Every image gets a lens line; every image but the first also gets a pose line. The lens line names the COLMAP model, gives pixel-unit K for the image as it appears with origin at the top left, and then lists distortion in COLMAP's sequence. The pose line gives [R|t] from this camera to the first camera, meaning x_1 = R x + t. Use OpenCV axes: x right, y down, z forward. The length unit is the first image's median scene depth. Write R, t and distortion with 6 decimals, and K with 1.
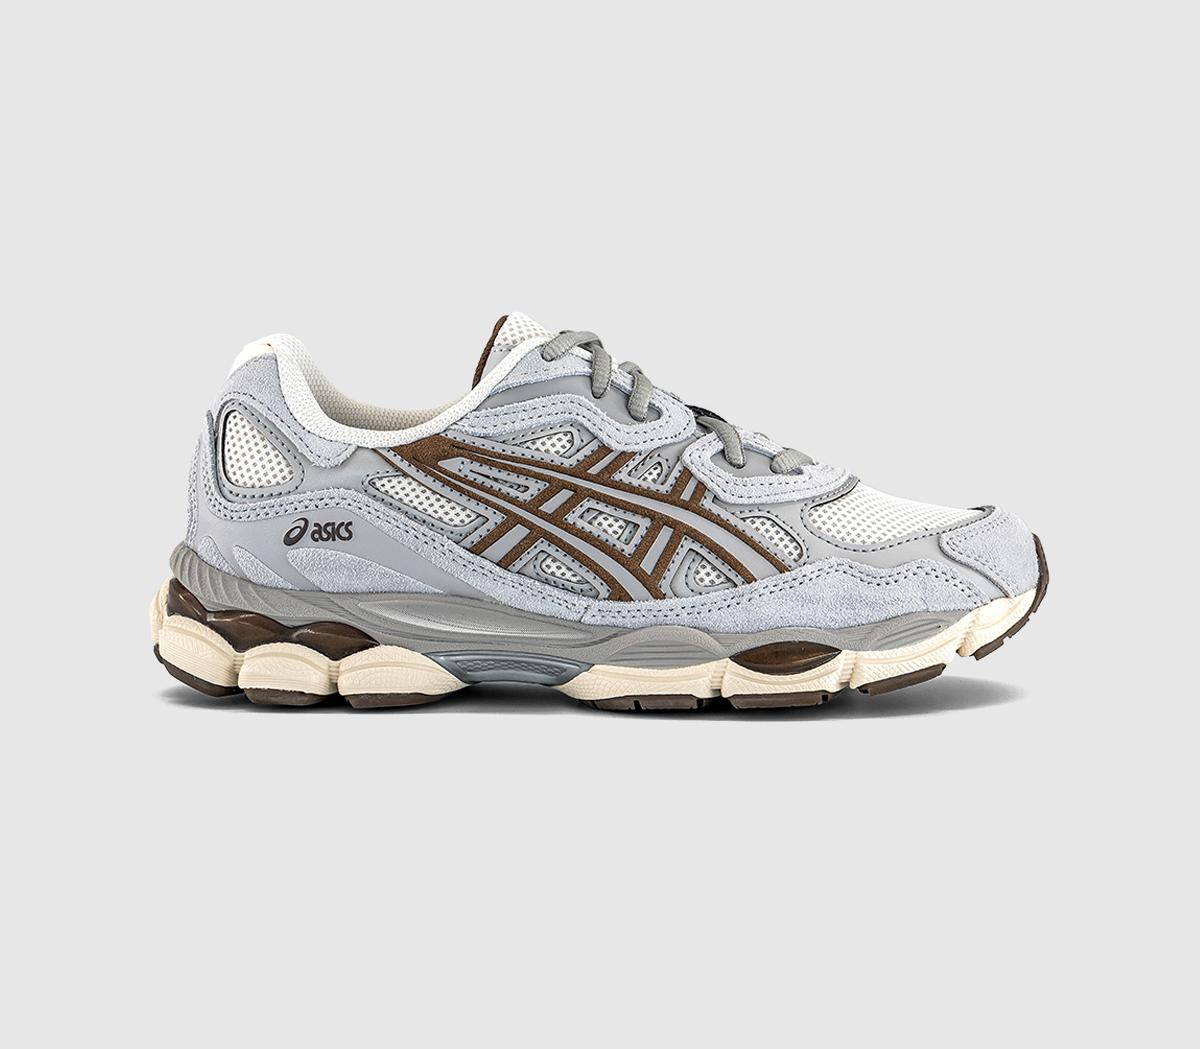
lens RADIAL K [[2221.8, 0, 600.0], [0, 2221.8, 524.5], [0, 0, 1]] dist [0.026297, 0.070884]
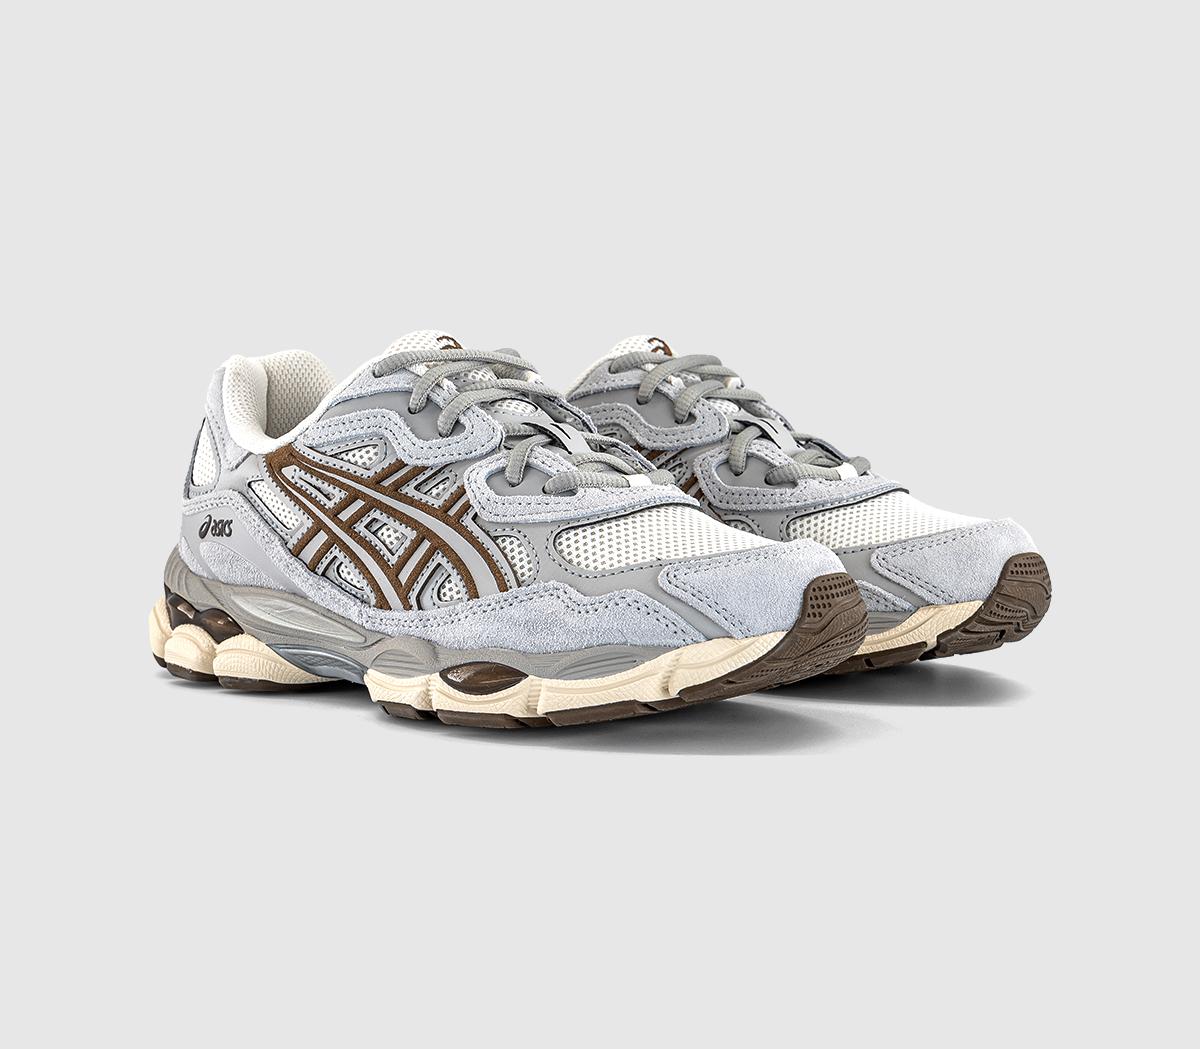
lens RADIAL K [[2221.8, 0, 600.0], [0, 2221.8, 524.5], [0, 0, 1]] dist [0.026297, 0.070884]
pose [[0.800941, 0.052760, -0.596414, 0.697564], [-0.052121, 0.998473, 0.018332, -0.028949], [0.596470, 0.016403, 0.802468, 0.223411]]
